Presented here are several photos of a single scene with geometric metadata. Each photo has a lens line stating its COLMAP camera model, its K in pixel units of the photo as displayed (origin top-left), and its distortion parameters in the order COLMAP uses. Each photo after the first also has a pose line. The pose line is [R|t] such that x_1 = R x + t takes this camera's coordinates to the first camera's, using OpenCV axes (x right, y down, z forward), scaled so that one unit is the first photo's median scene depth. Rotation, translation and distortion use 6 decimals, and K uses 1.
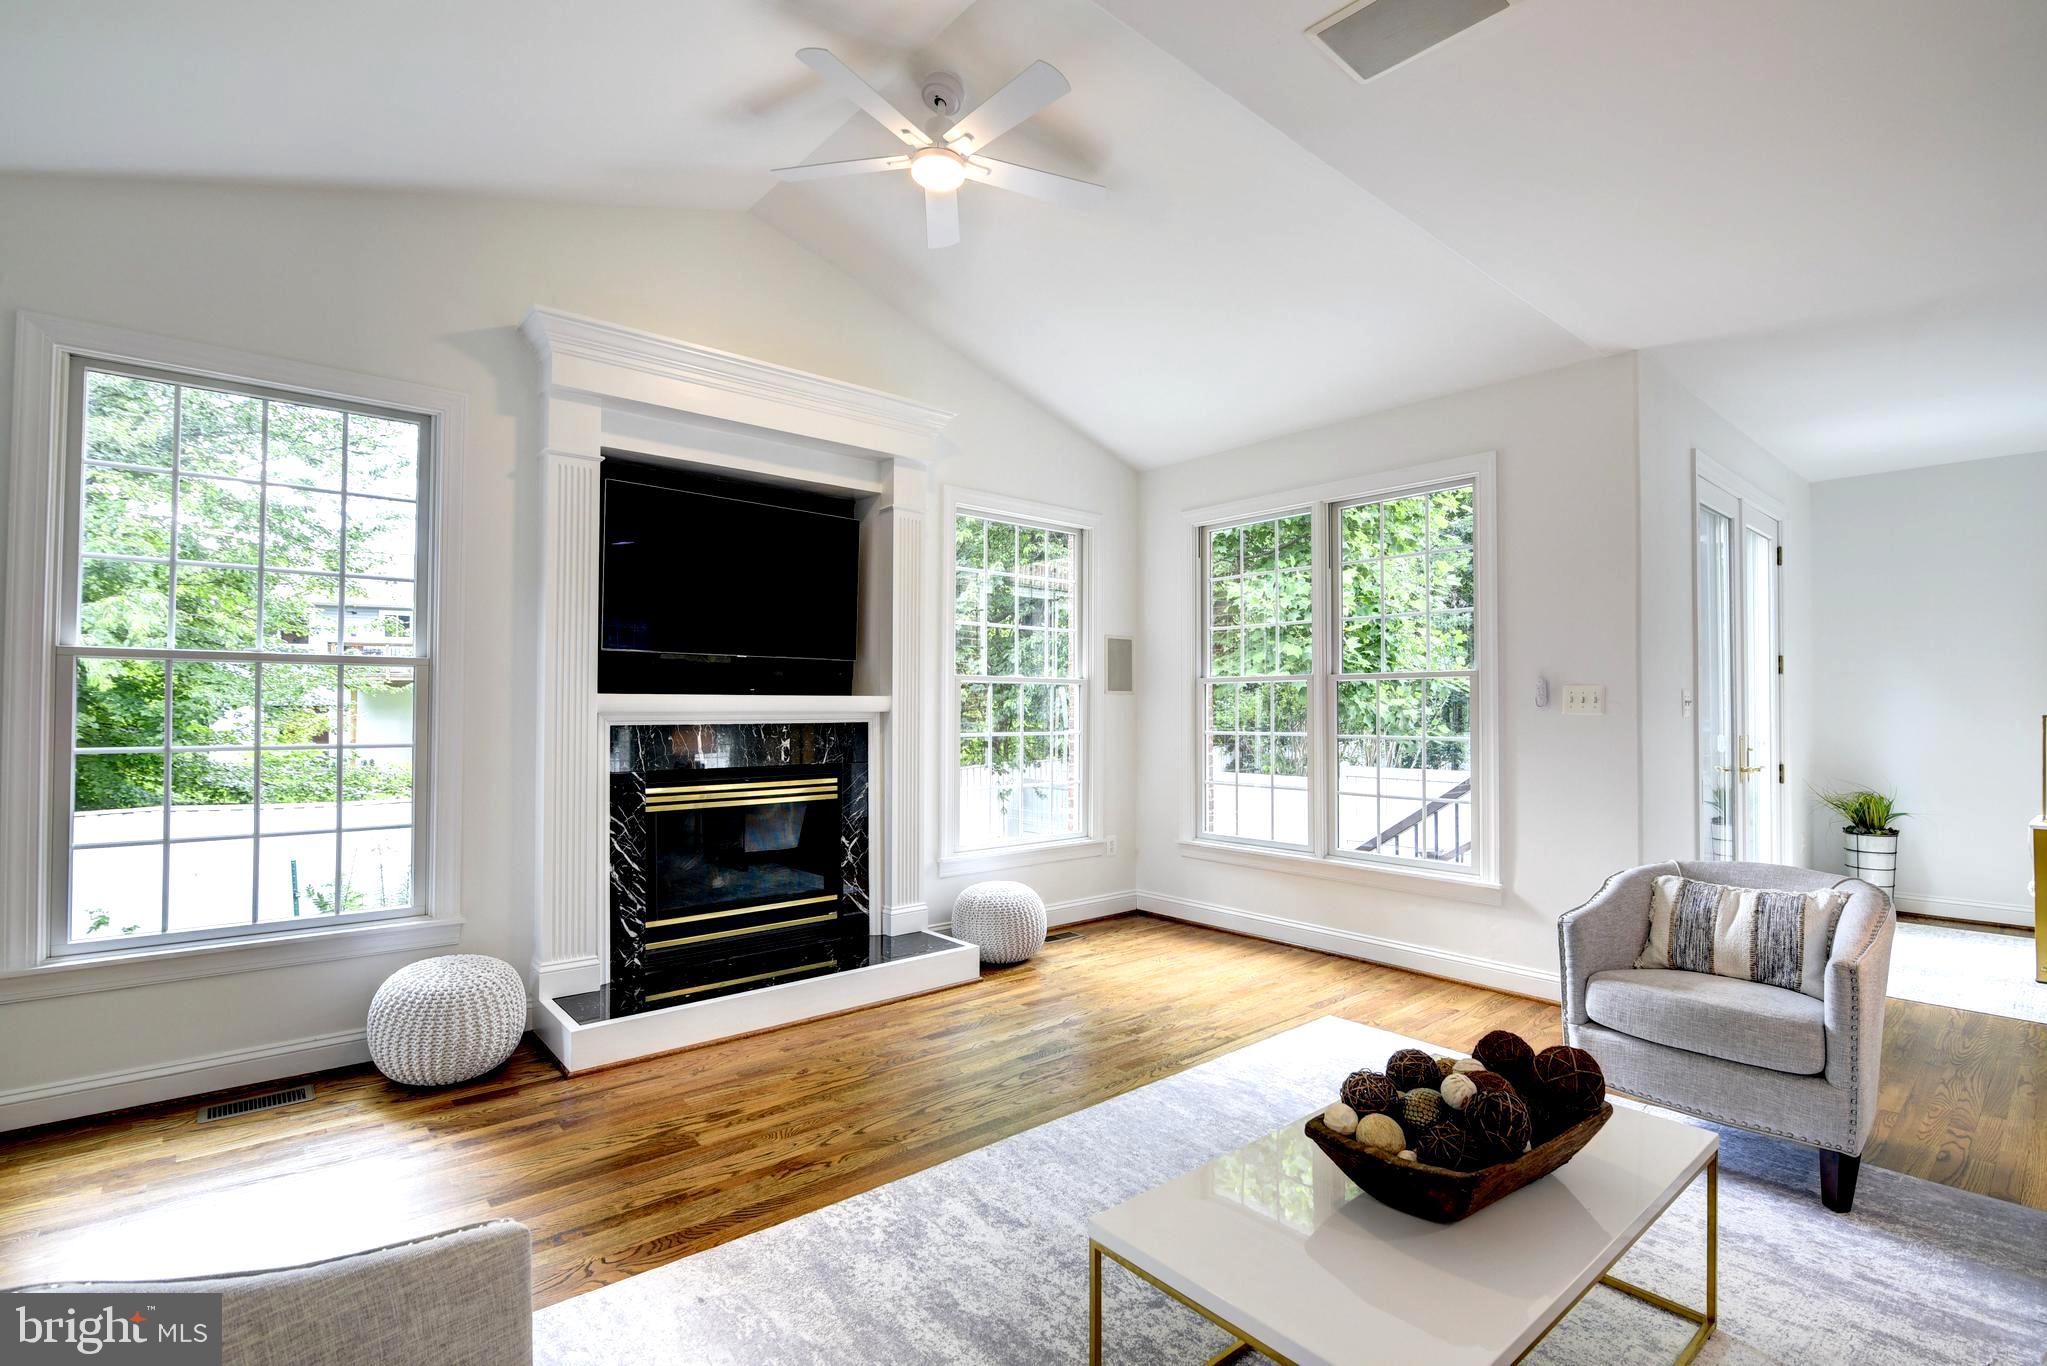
lens RADIAL K [[941.4, 0, 1019.2], [0, 941.4, 689.2], [0, 0, 1]] dist [-0.021520, 0.001541]
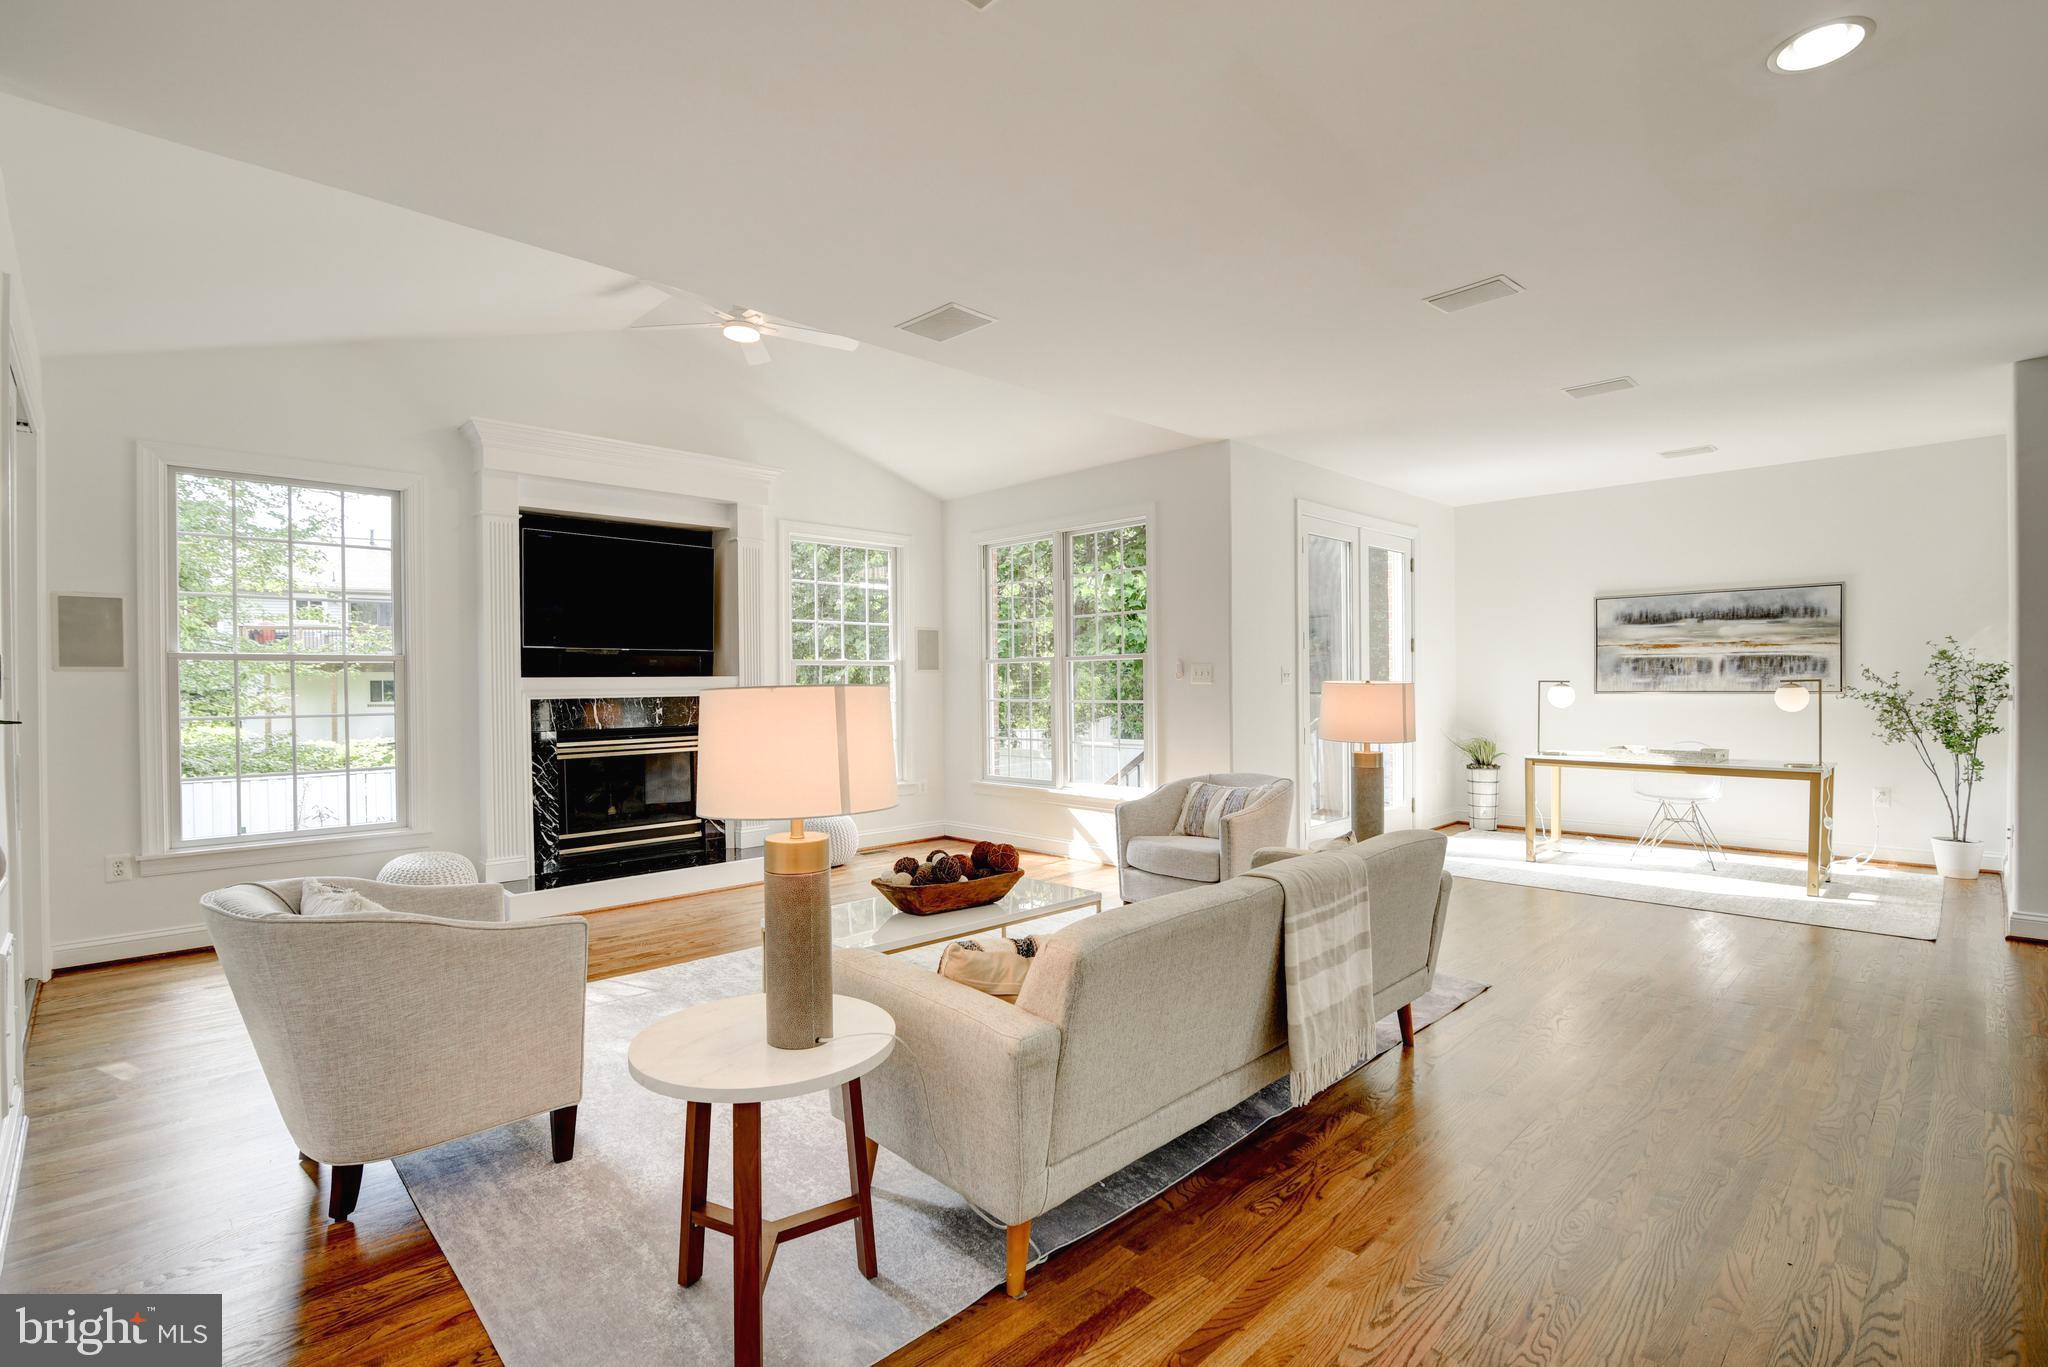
lens RADIAL K [[941.9, 0, 1014.3], [0, 941.9, 689.2], [0, 0, 1]] dist [-0.021520, 0.001541]
pose [[0.997838, -0.013282, 0.064370, 0.196153], [0.011604, 0.999585, 0.026371, -0.006303], [-0.064693, -0.025567, 0.997578, -0.445646]]
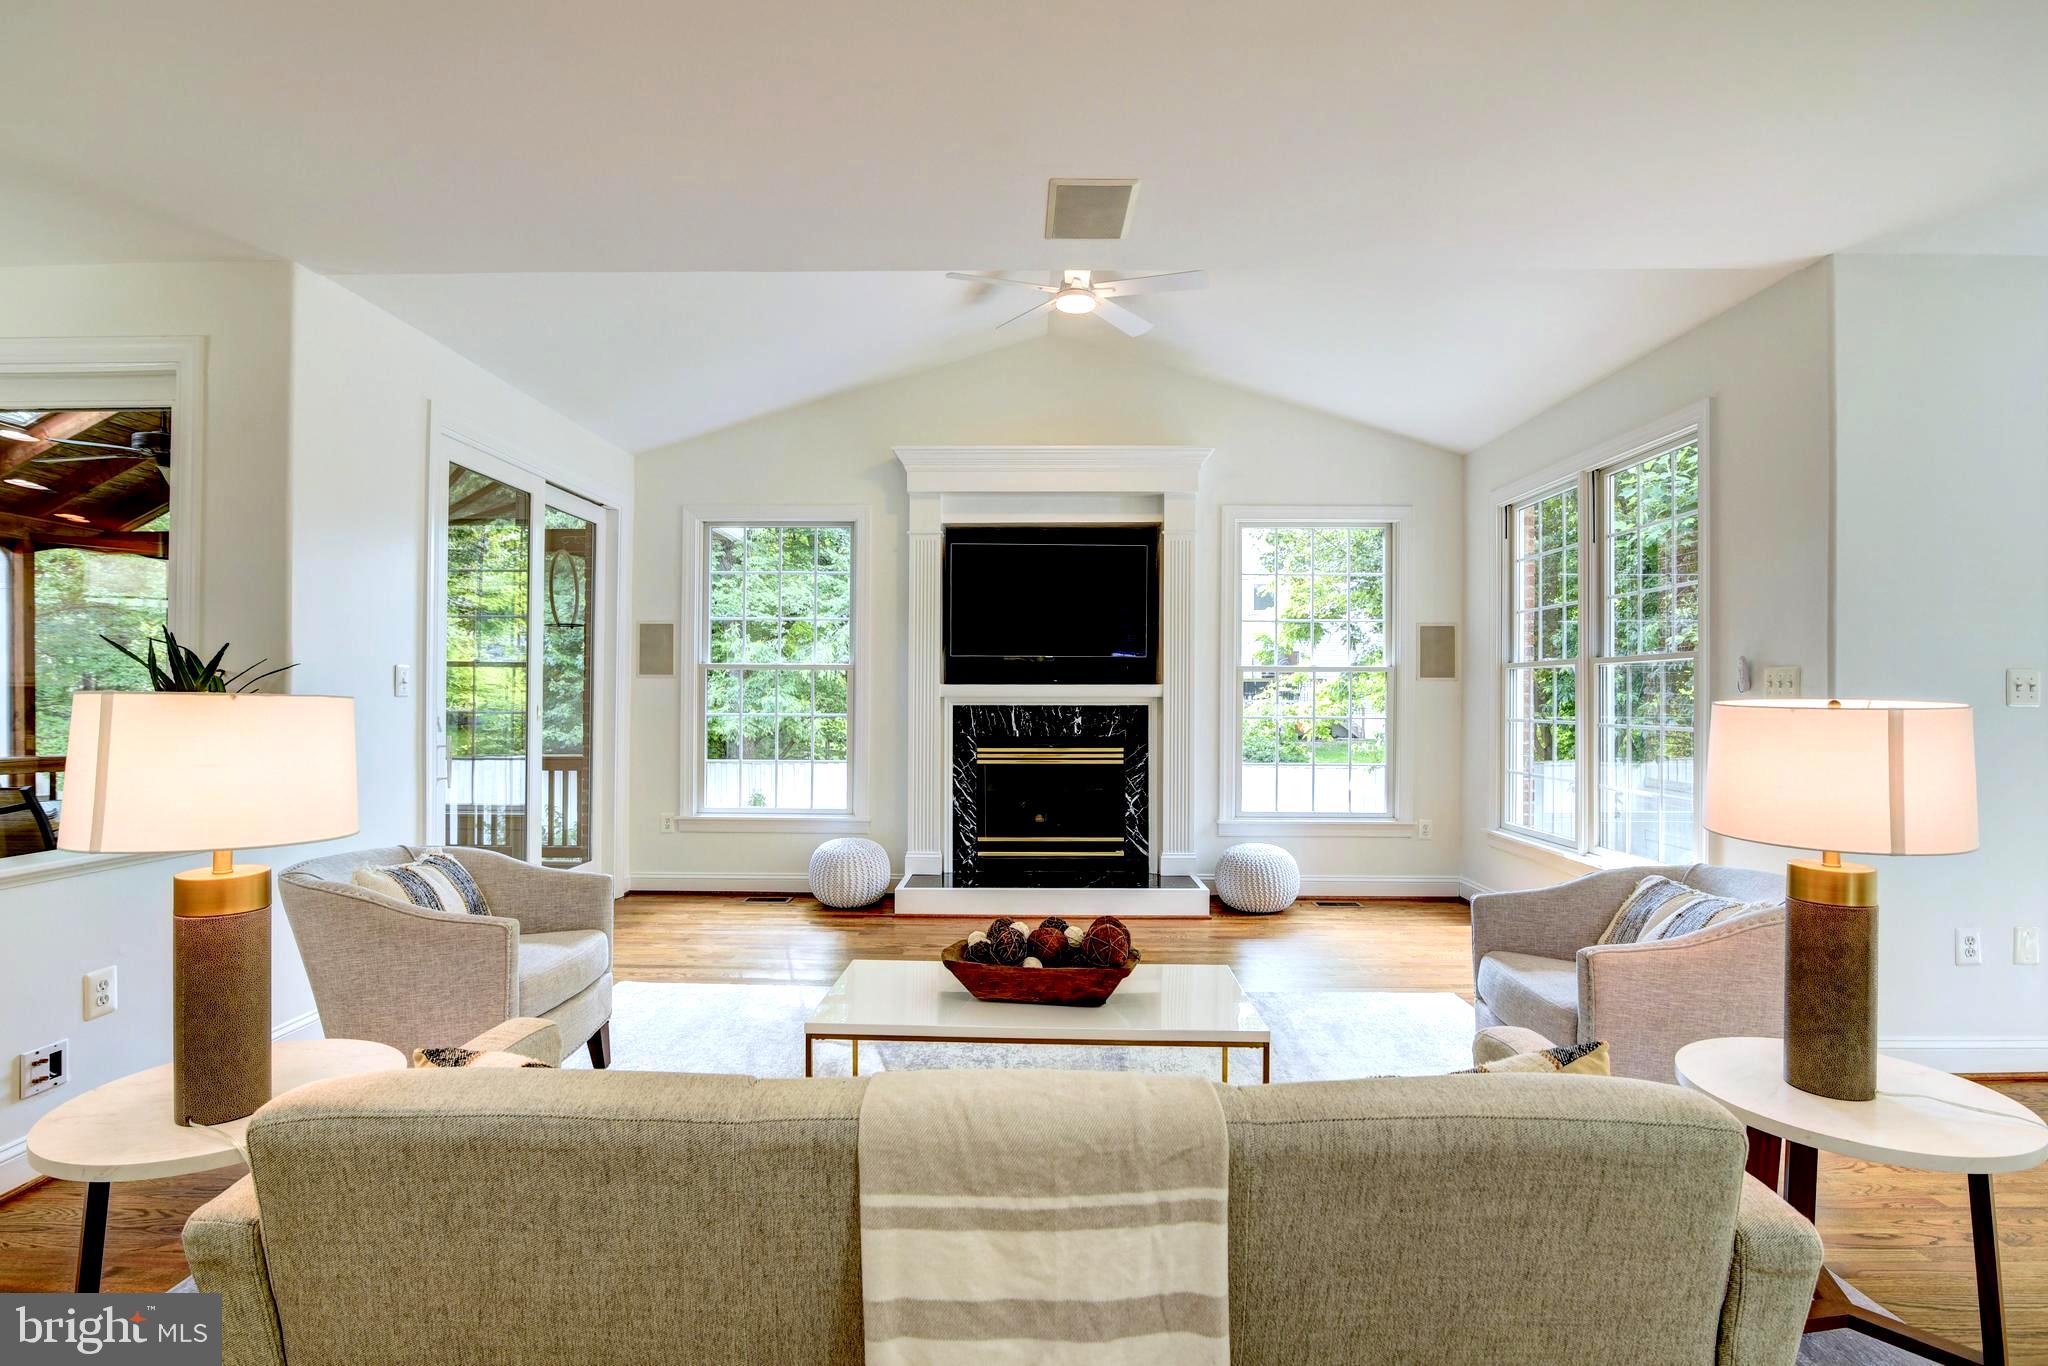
lens RADIAL K [[941.9, 0, 1025.7], [0, 941.9, 690.0], [0, 0, 1]] dist [-0.021520, 0.001541]
pose [[0.753527, -0.003572, -0.657407, 0.598775], [0.012040, 0.999893, 0.008367, 0.001858], [0.657306, -0.014220, 0.753489, -0.072917]]
